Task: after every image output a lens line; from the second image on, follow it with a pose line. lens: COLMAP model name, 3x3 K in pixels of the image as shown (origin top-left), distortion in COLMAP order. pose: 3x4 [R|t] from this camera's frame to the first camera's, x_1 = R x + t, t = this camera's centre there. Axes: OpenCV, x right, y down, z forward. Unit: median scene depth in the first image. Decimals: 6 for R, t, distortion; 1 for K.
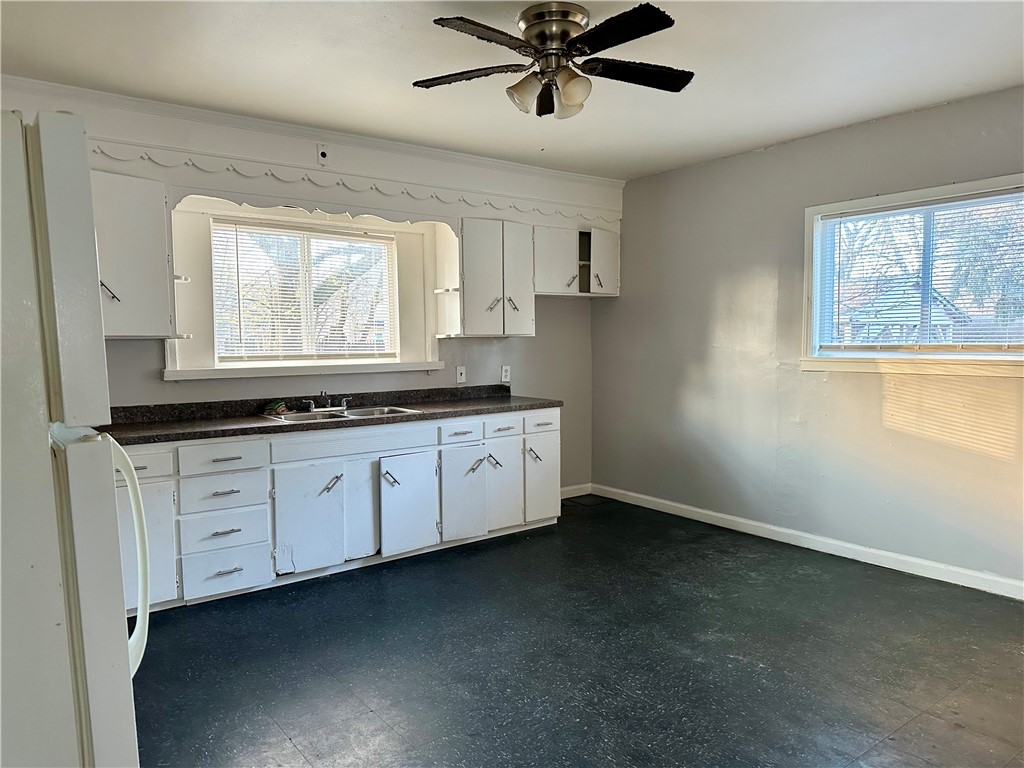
lens RADIAL K [[716.0, 0, 521.0], [0, 716.0, 388.8], [0, 0, 1]] dist [0.076445, -0.110558]
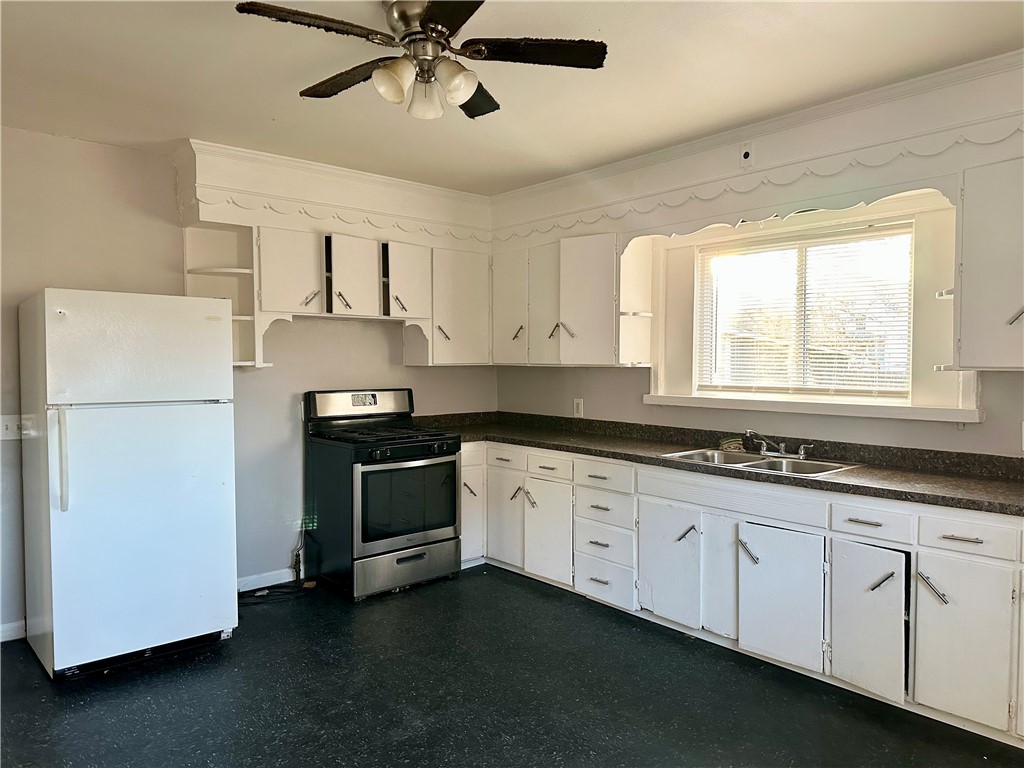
lens RADIAL K [[716.0, 0, 521.0], [0, 716.0, 388.8], [0, 0, 1]] dist [0.076445, -0.110558]
pose [[0.039378, 0.046153, -0.998158, 0.573312], [-0.075511, 0.996214, 0.043084, -0.063577], [0.996367, 0.073675, 0.042714, 0.704349]]
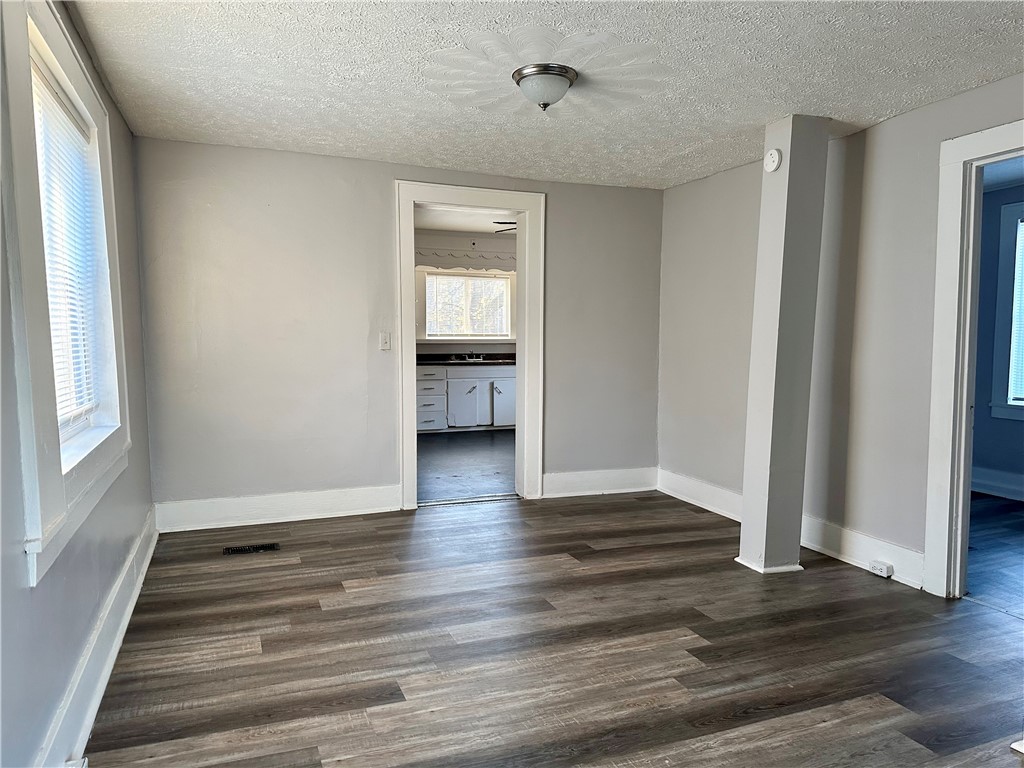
lens RADIAL K [[716.0, 0, 521.0], [0, 716.0, 388.8], [0, 0, 1]] dist [0.076445, -0.110558]
pose [[0.964805, 0.026790, -0.261598, 0.451645], [-0.027007, 0.999631, 0.002767, 0.111402], [0.261576, 0.004395, 0.965173, -1.078348]]
